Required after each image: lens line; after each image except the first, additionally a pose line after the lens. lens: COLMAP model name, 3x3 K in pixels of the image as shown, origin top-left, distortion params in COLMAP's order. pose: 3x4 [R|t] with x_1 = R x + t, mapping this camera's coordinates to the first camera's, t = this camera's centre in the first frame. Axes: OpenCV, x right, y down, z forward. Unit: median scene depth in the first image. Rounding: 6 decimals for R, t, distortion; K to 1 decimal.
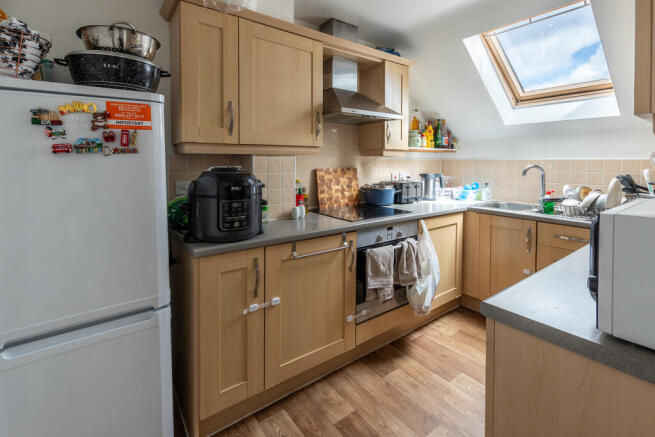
lens RADIAL K [[309.2, 0, 326.9], [0, 309.2, 173.6], [0, 0, 1]] dist [0.001125, 0.000033]
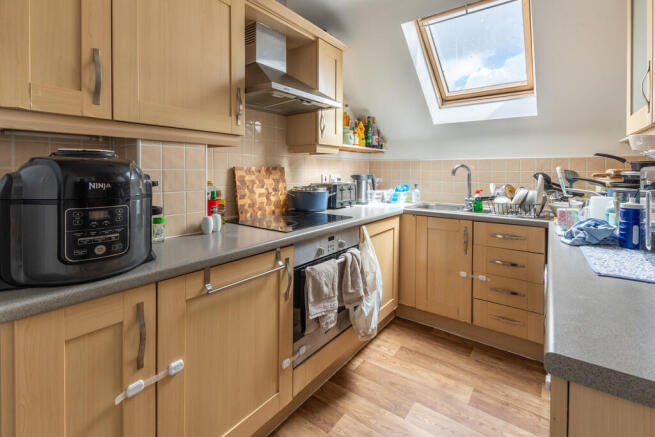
lens RADIAL K [[309.2, 0, 326.9], [0, 309.2, 173.6], [0, 0, 1]] dist [0.001125, 0.000033]
pose [[0.959580, -0.006621, 0.281359, -0.033328], [0.015570, 0.999441, -0.029582, 0.030830], [-0.281006, 0.032768, 0.959147, 0.214266]]
